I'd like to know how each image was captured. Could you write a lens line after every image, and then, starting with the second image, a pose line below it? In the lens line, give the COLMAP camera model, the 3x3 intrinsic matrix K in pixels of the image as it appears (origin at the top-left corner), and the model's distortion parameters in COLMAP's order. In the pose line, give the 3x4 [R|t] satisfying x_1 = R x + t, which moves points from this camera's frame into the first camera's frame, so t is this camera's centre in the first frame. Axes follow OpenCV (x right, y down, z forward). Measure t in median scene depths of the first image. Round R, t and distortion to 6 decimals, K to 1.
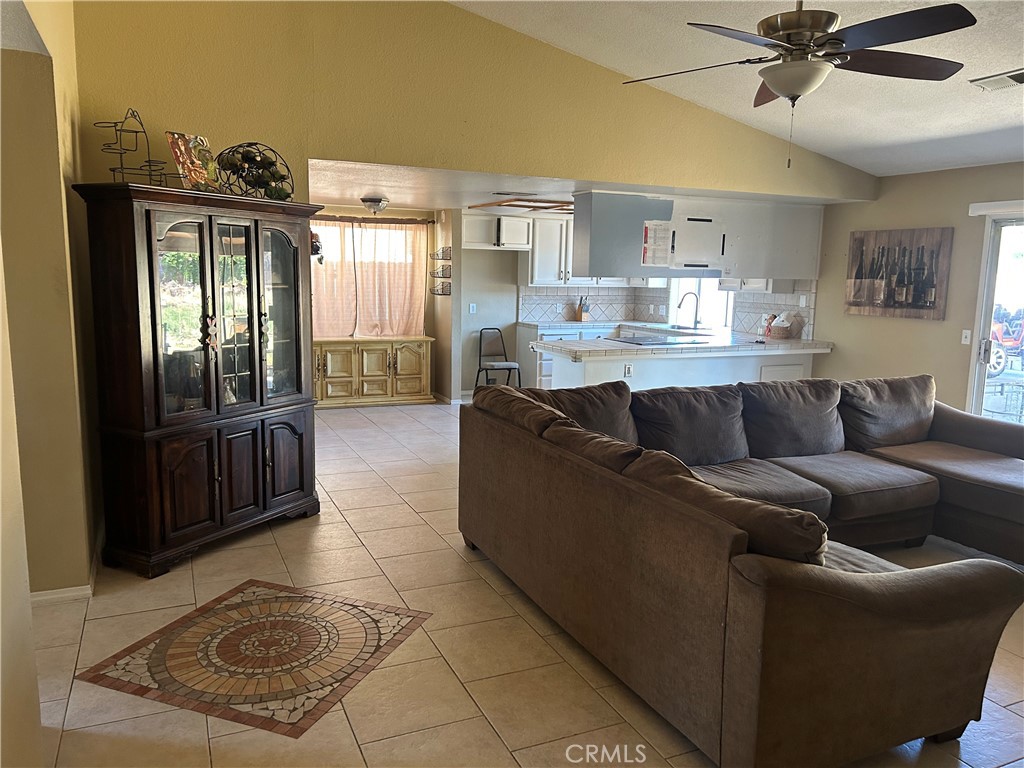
lens RADIAL K [[774.7, 0, 496.2], [0, 774.7, 384.7], [0, 0, 1]] dist [-0.006510, -0.004711]
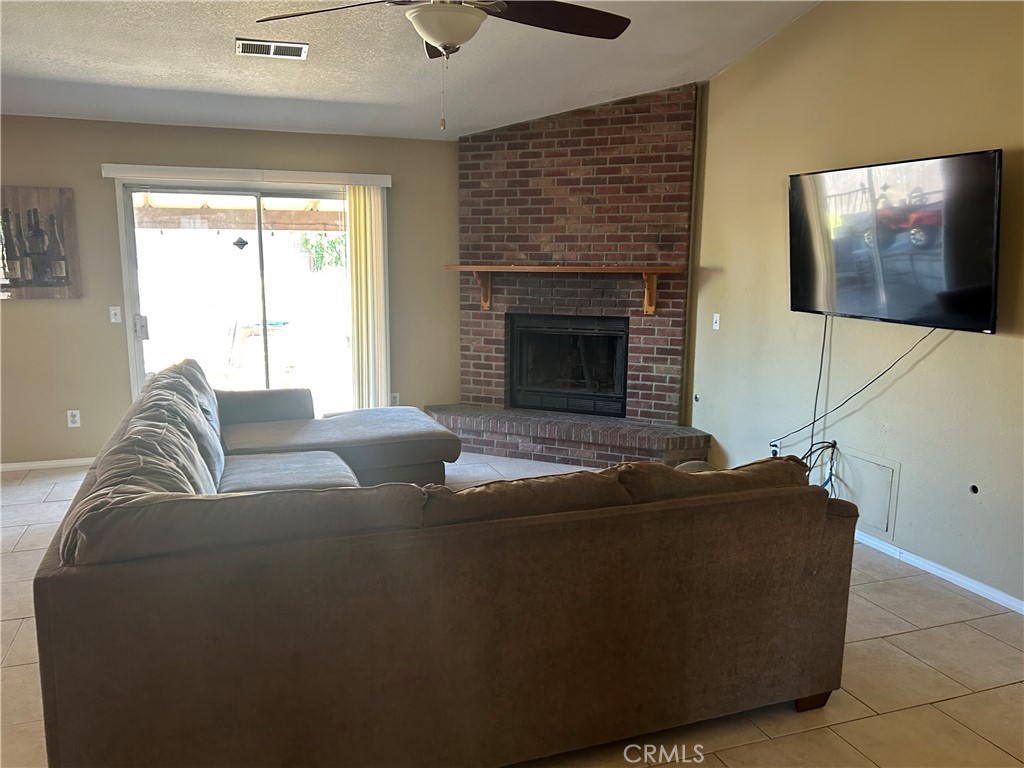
lens RADIAL K [[802.8, 0, 511.0], [0, 802.8, 387.2], [0, 0, 1]] dist [0.076939, -0.113209]
pose [[0.051285, -0.181489, 0.982055, -0.275046], [0.137792, 0.975230, 0.173032, -0.070988], [-0.989133, 0.126445, 0.075022, 0.436056]]
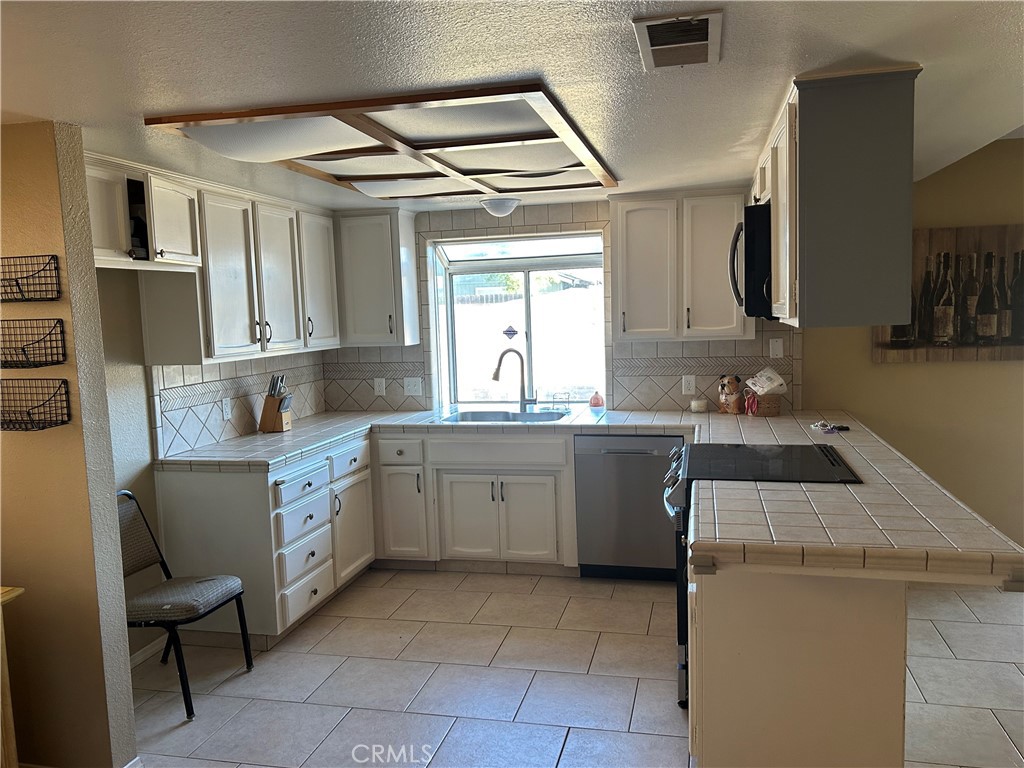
lens RADIAL K [[802.8, 0, 511.0], [0, 802.8, 387.2], [0, 0, 1]] dist [0.076939, -0.113209]
pose [[0.599460, -0.114522, 0.792170, -0.254760], [0.156555, 0.987371, 0.024271, -0.139898], [-0.784945, 0.109469, 0.609818, 0.872470]]
